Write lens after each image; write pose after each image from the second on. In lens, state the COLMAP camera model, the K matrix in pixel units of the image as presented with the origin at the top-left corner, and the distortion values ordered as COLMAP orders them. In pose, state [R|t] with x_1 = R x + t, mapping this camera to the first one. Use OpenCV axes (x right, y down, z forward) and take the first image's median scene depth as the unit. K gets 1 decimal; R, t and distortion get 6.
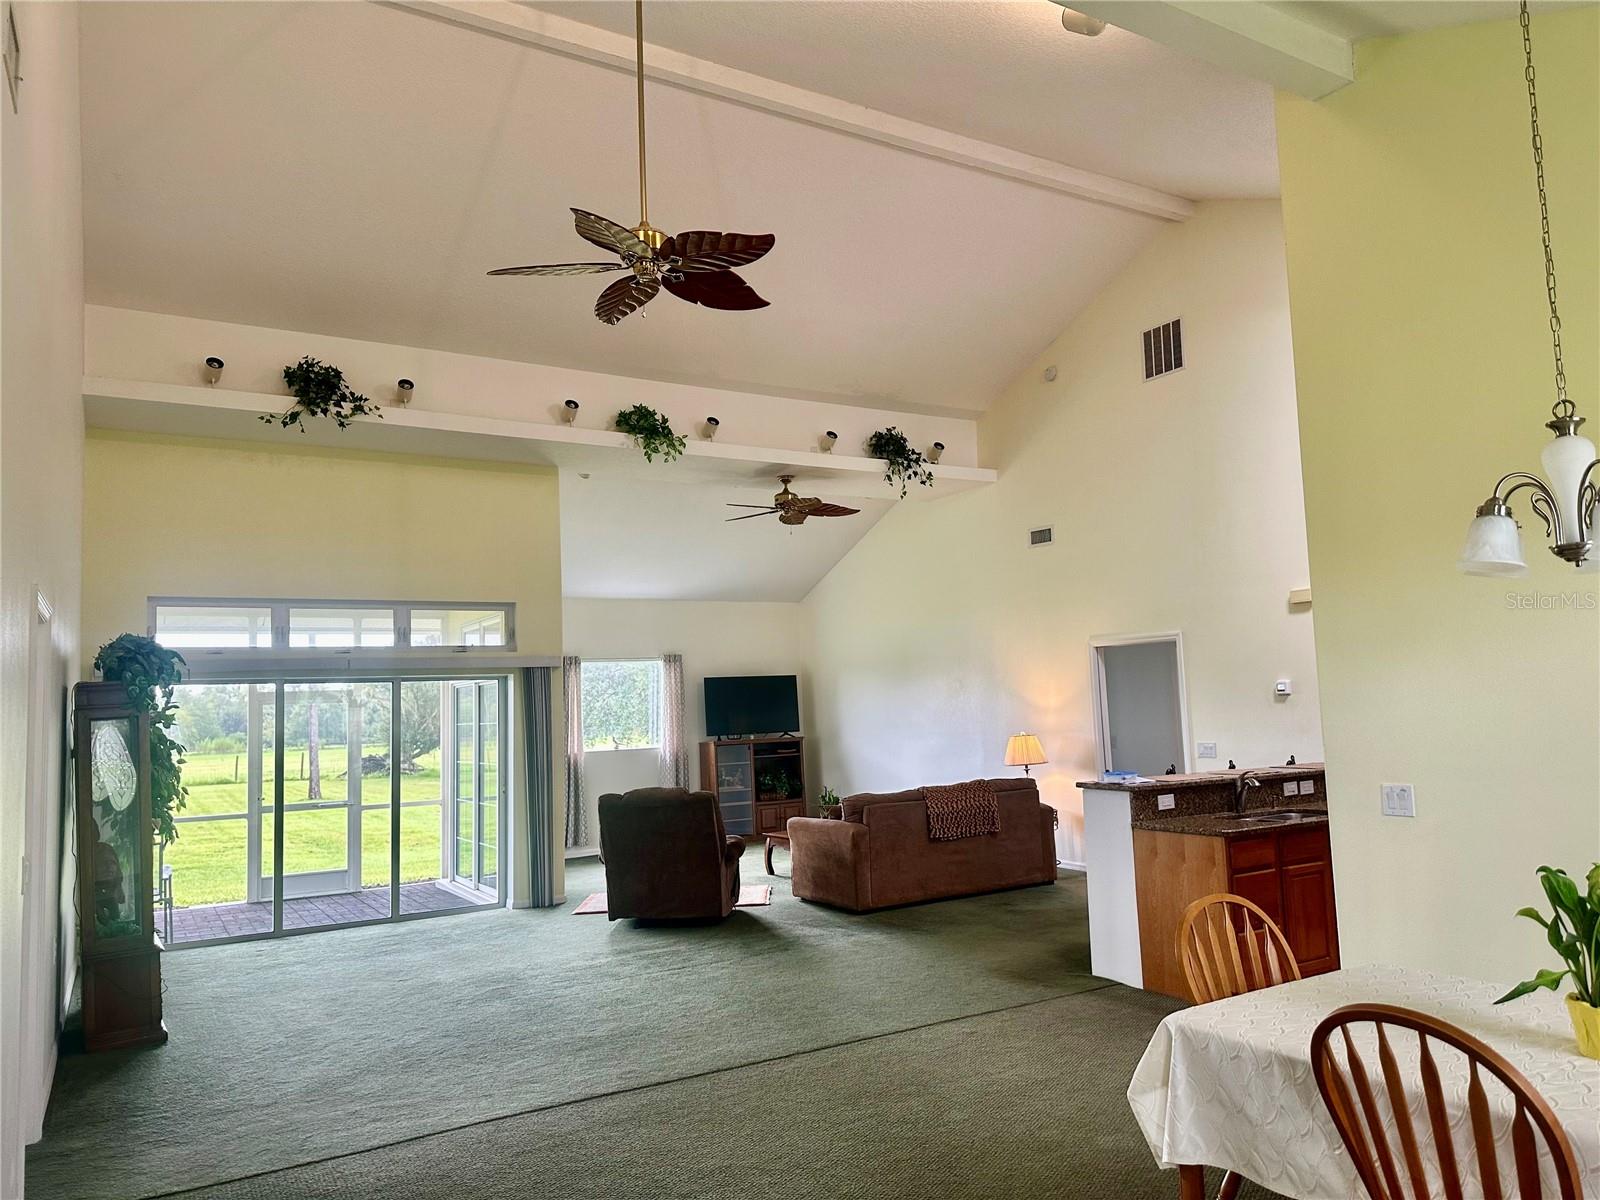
lens RADIAL K [[1130.5, 0, 798.4], [0, 1130.5, 593.6], [0, 0, 1]] dist [0.029273, -0.010374]
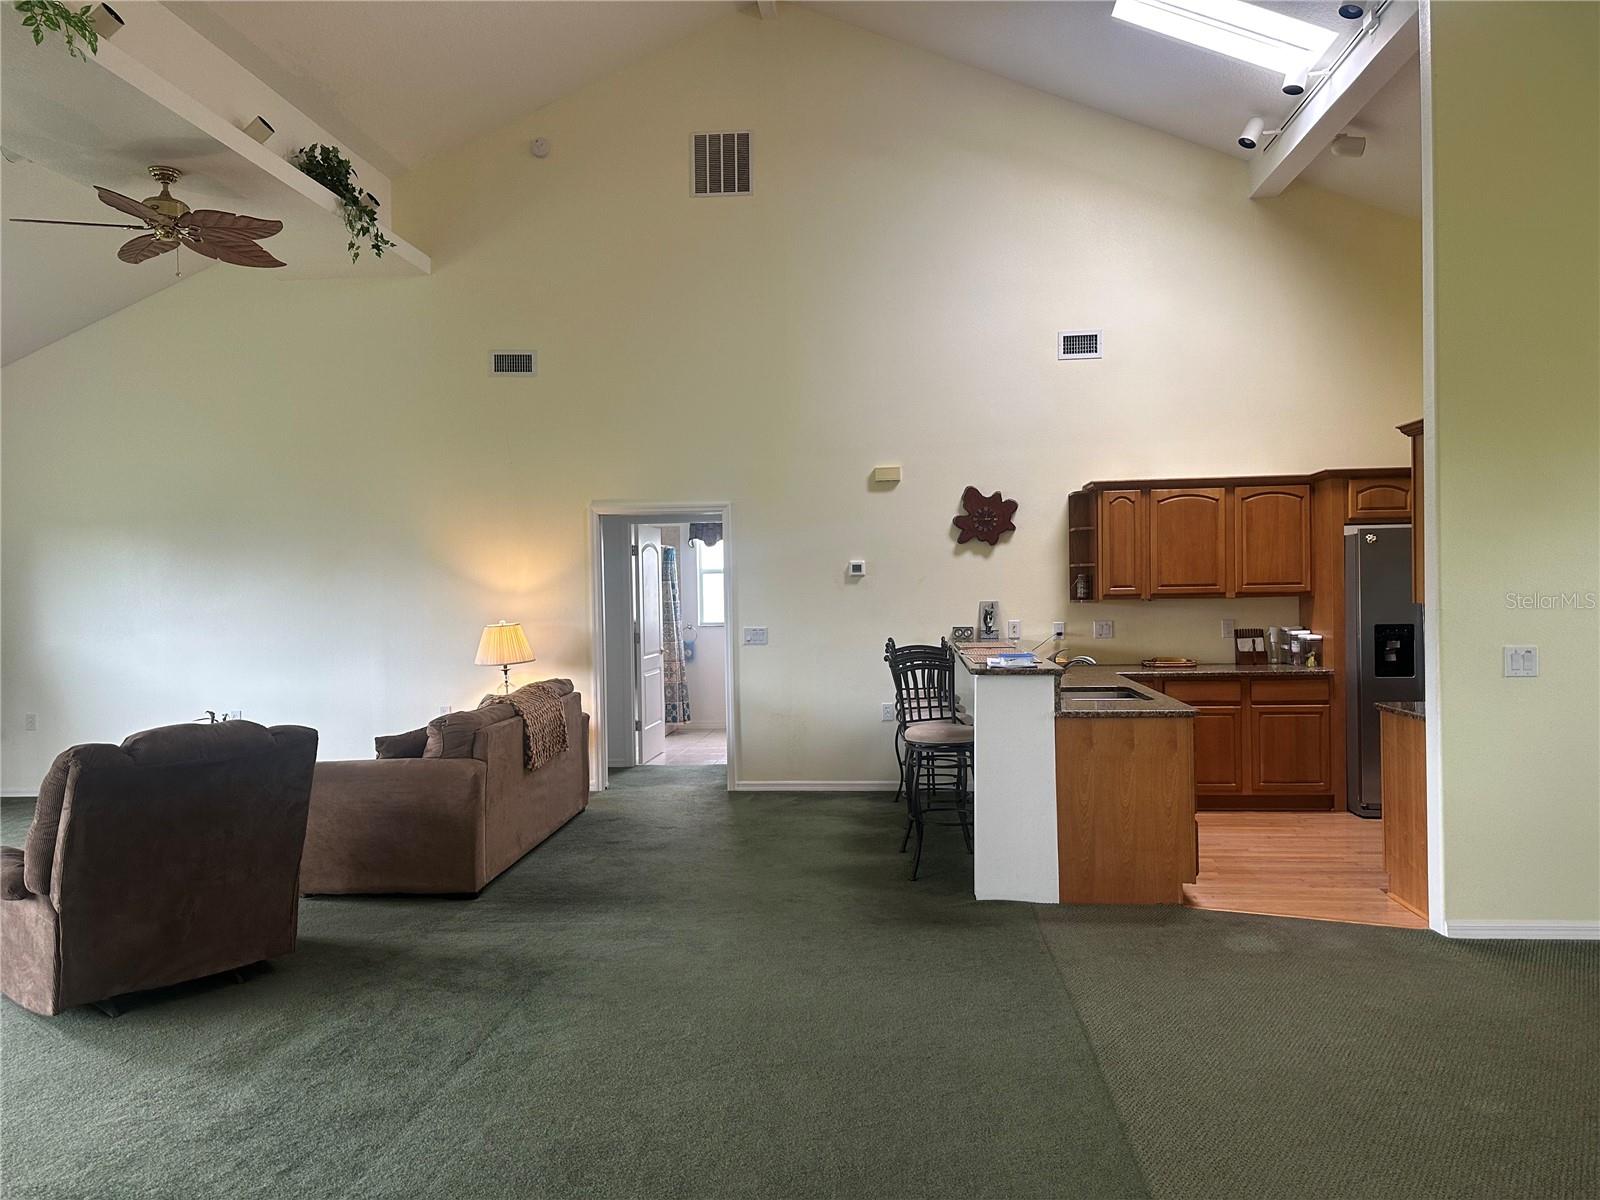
lens RADIAL K [[1130.5, 0, 794.2], [0, 1130.5, 601.6], [0, 0, 1]] dist [0.029273, -0.010374]
pose [[0.576059, 0.016466, 0.817243, -0.326988], [-0.086537, 0.995407, 0.040942, 0.067313], [-0.812815, -0.094307, 0.574838, 0.447023]]
